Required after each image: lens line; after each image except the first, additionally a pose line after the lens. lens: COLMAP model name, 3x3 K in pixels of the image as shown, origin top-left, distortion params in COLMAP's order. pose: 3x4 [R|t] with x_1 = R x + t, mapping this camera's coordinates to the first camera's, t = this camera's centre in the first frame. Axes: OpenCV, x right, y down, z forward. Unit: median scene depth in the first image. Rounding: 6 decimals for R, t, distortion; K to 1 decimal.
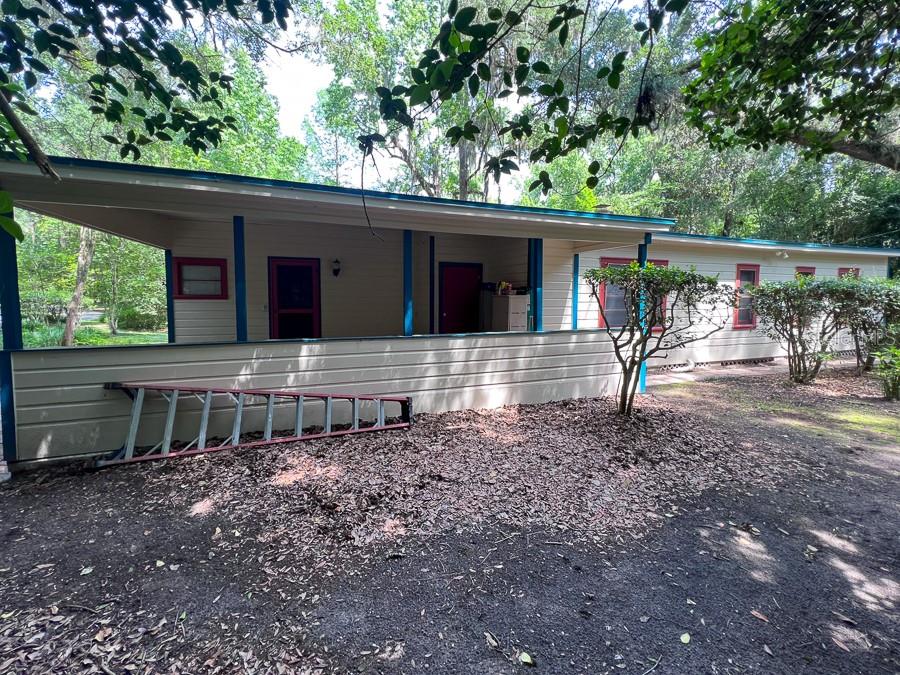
lens RADIAL K [[375.8, 0, 425.5], [0, 375.8, 318.9], [0, 0, 1]] dist [-0.000709, -0.000291]
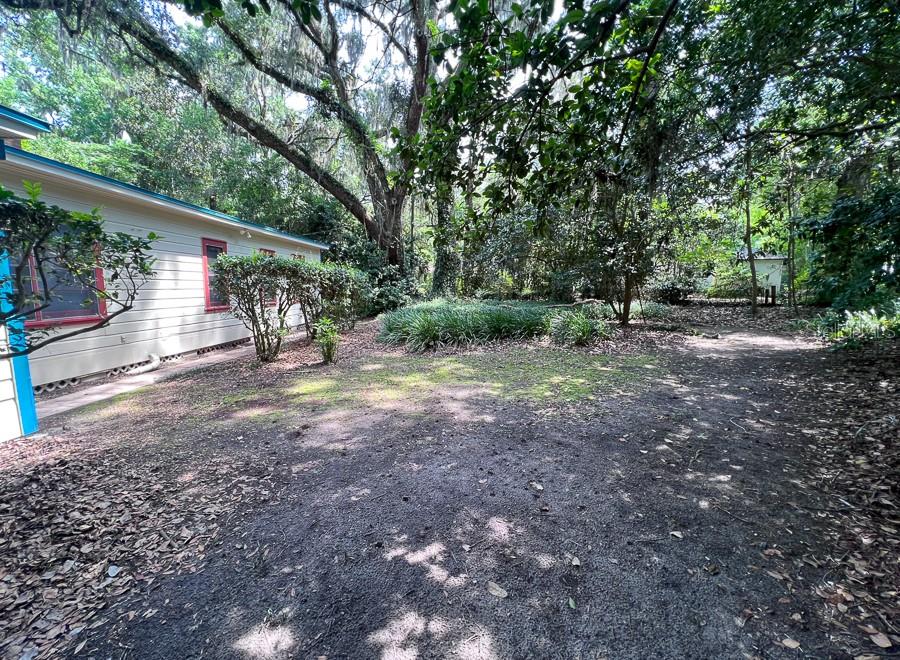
lens RADIAL K [[357.4, 0, 449.6], [0, 357.4, 329.3], [0, 0, 1]] dist [-0.000392, 0.000142]
pose [[0.347609, -0.105971, 0.931632, 0.291023], [0.048627, 0.994293, 0.094955, 0.020546], [-0.936378, 0.012296, 0.350779, 0.210779]]
